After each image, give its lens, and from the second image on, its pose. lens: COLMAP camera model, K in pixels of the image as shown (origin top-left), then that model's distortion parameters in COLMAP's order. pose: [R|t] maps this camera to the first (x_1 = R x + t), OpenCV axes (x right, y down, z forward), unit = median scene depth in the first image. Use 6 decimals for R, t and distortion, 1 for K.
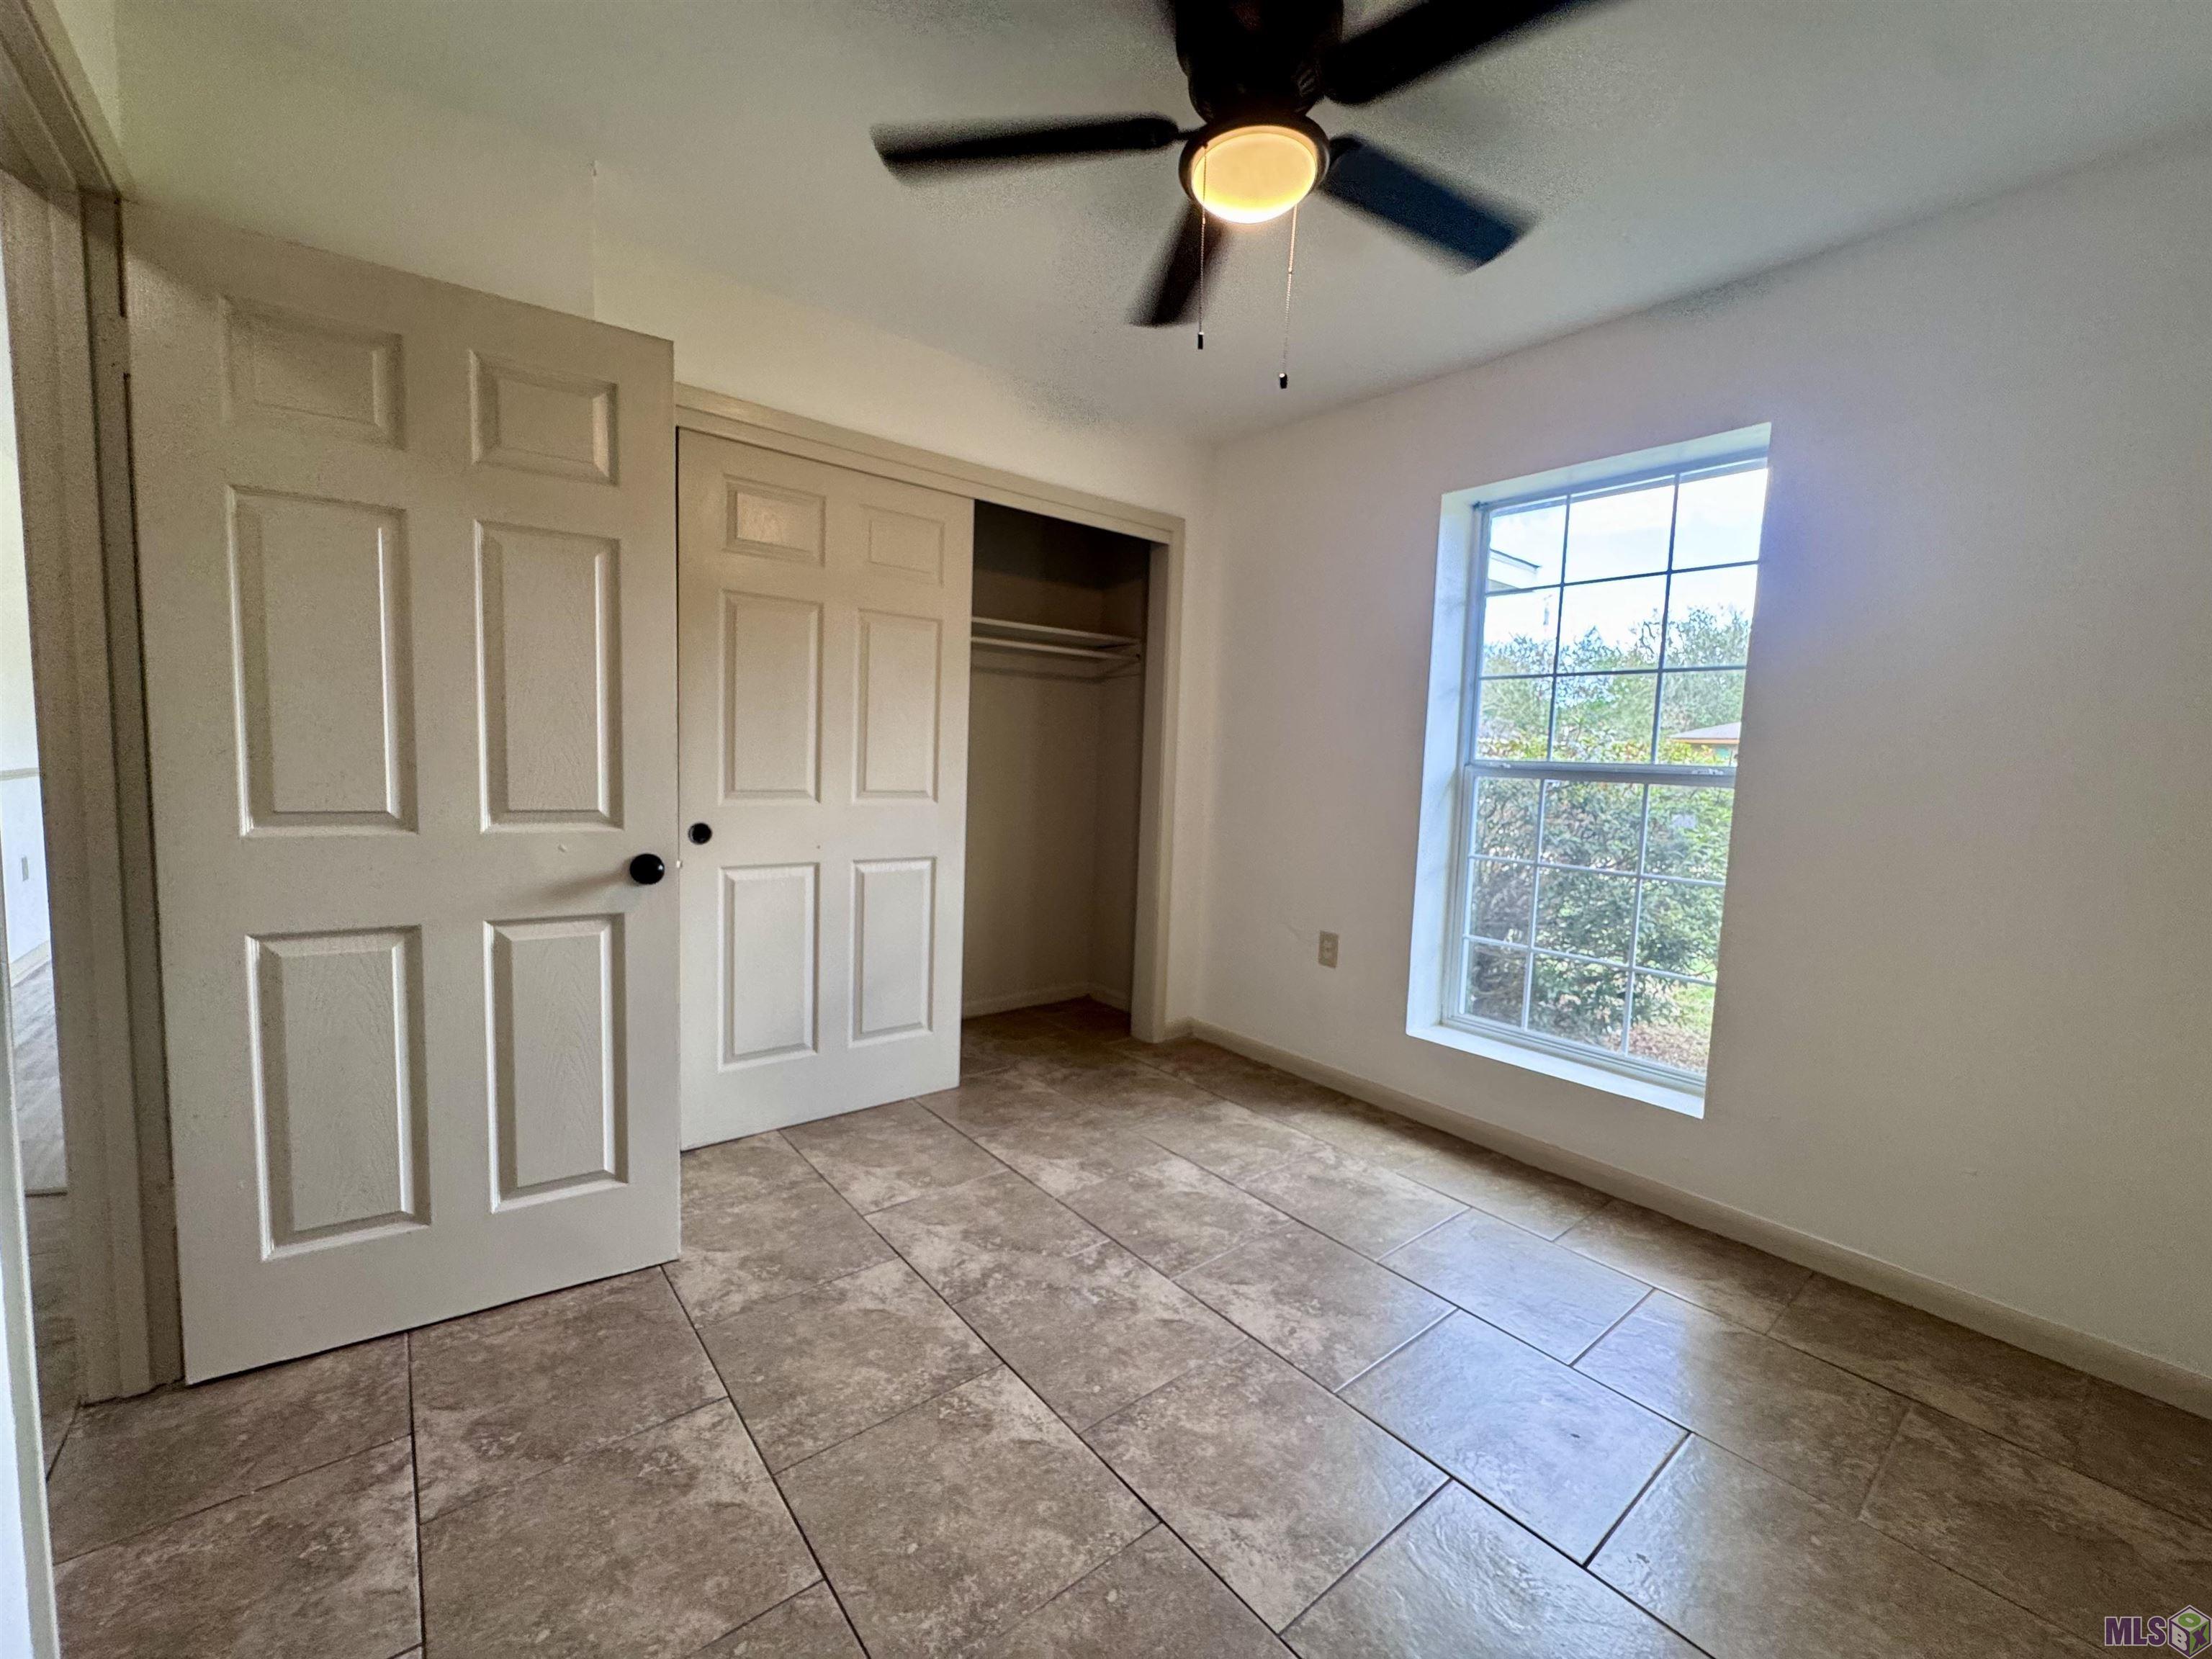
lens RADIAL K [[881.1, 0, 1103.8], [0, 881.1, 826.2], [0, 0, 1]] dist [-0.002084, 0.000136]
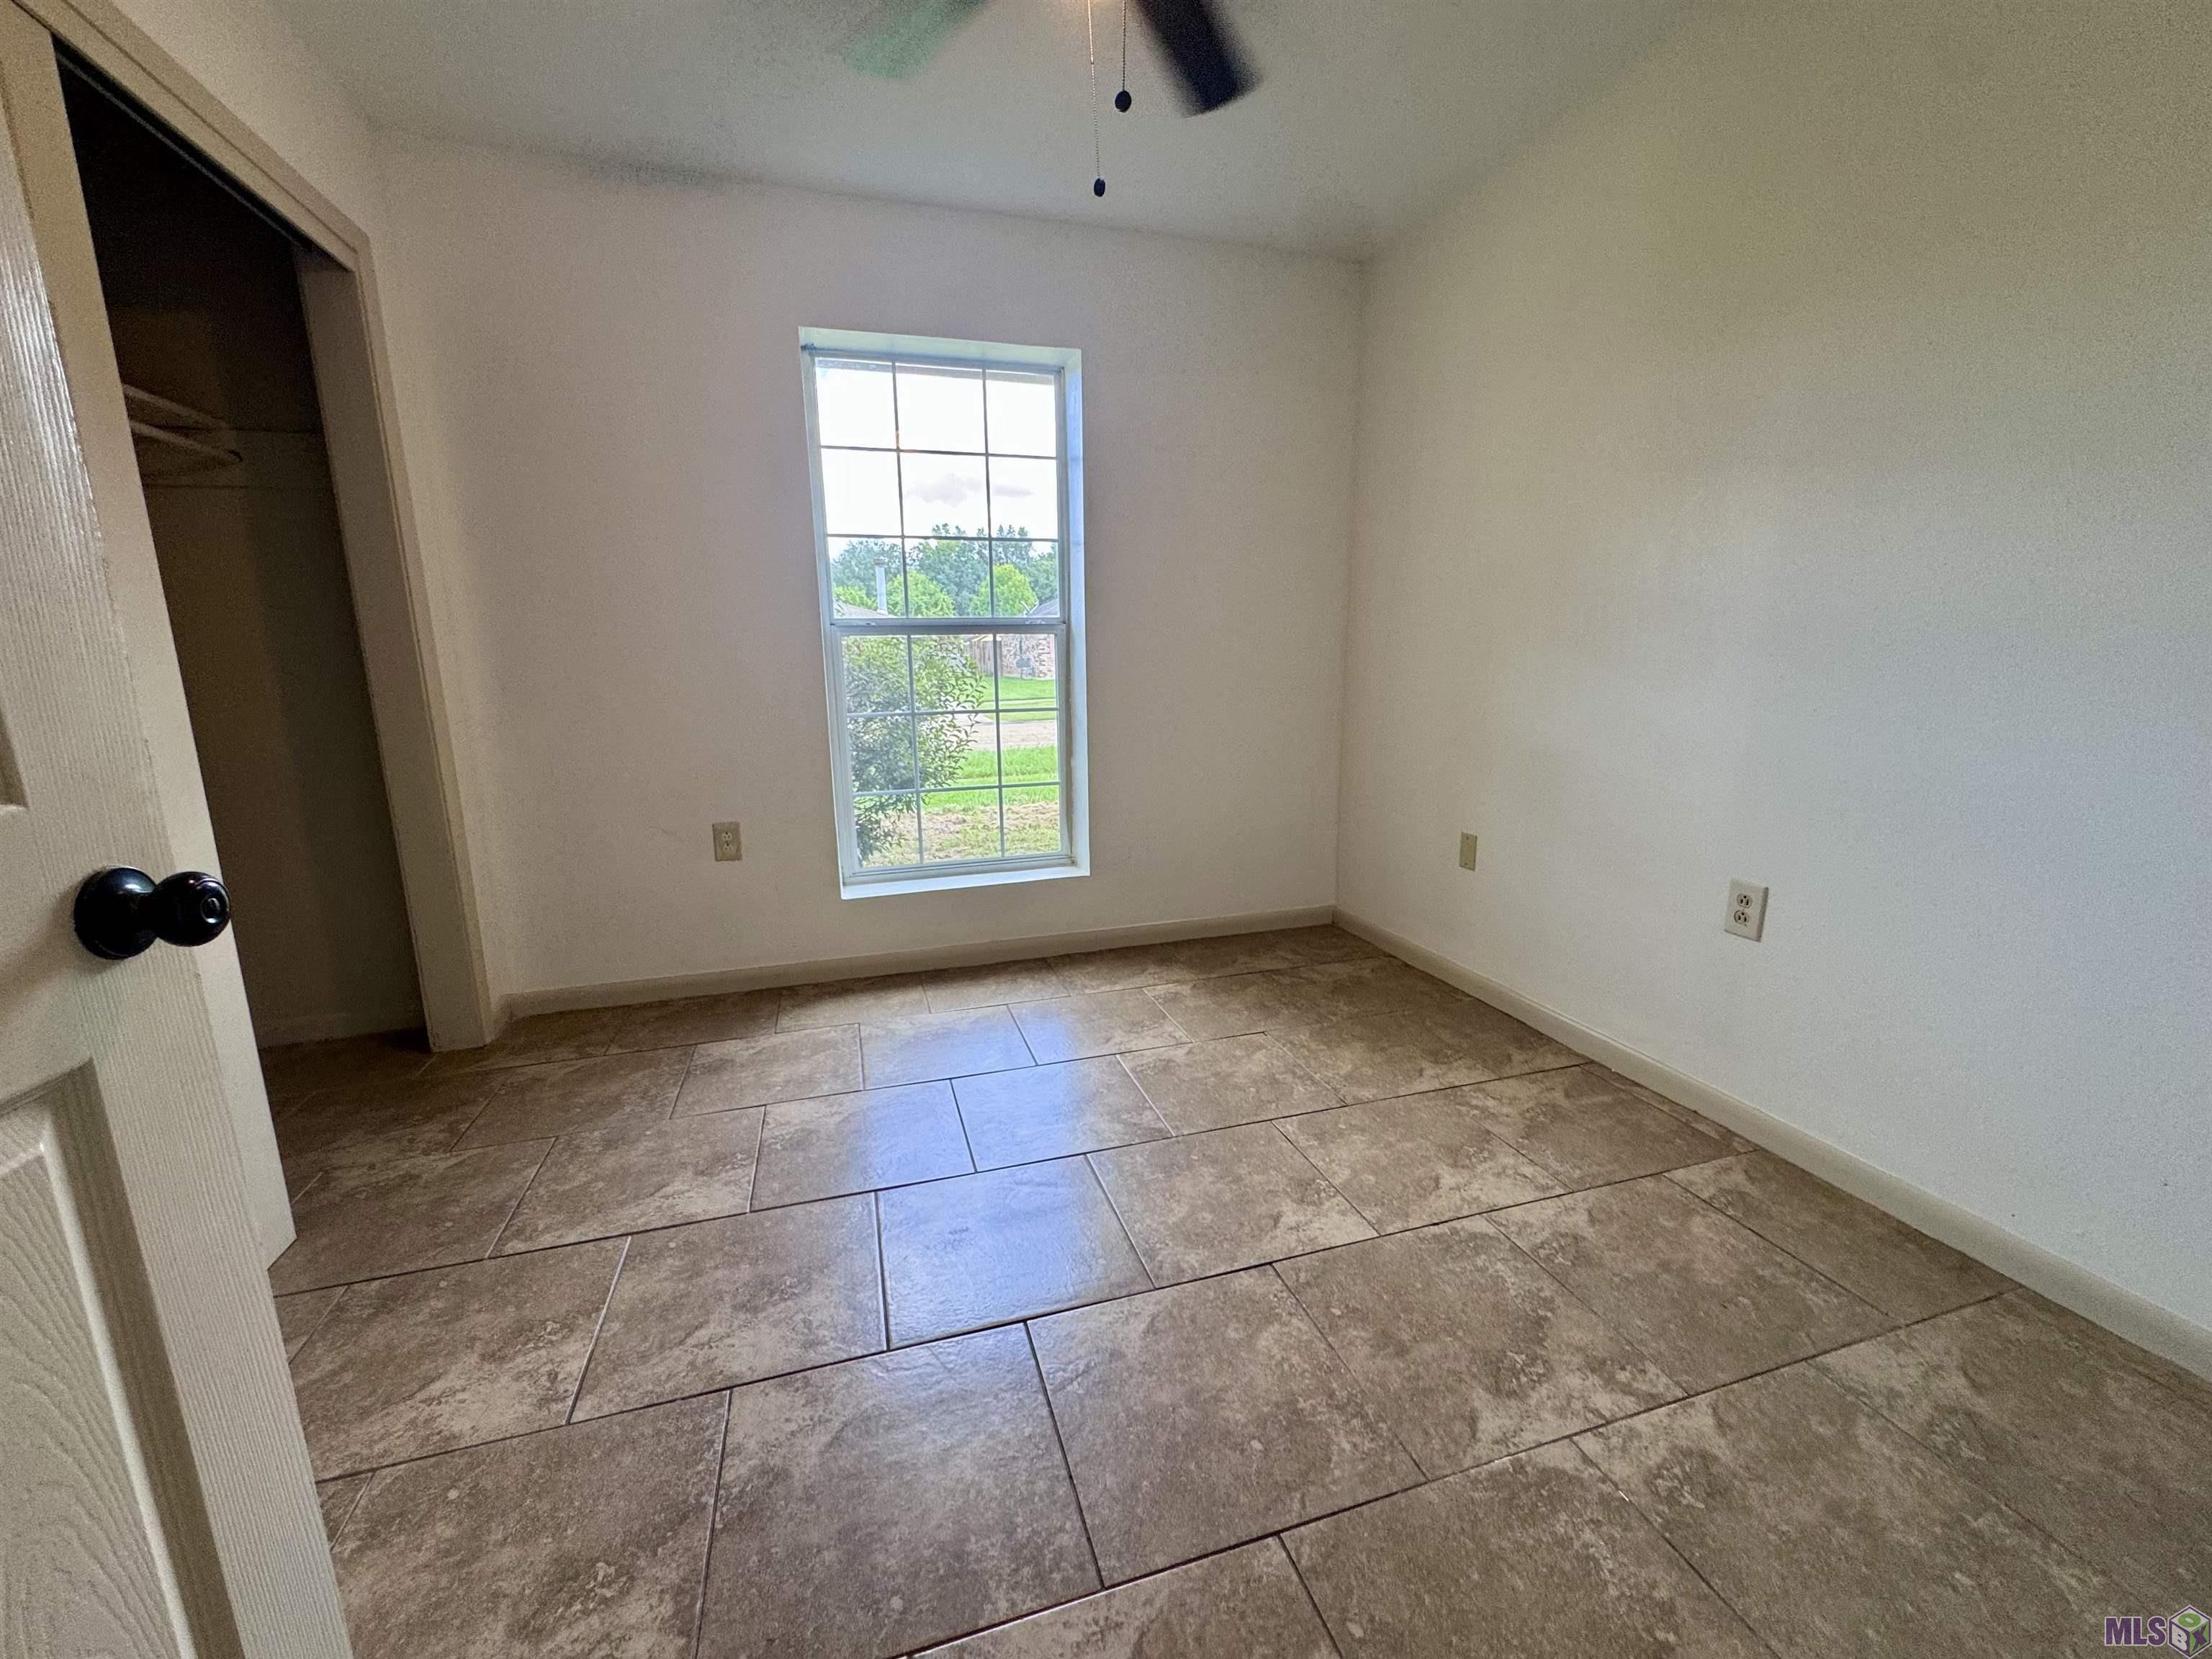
lens RADIAL K [[881.1, 0, 1103.8], [0, 881.1, 826.2], [0, 0, 1]] dist [-0.002084, 0.000136]
pose [[0.381552, -0.215937, 0.898771, -0.532500], [0.103594, 0.976194, 0.190560, -0.006197], [-0.918524, 0.020399, 0.394838, 0.420080]]
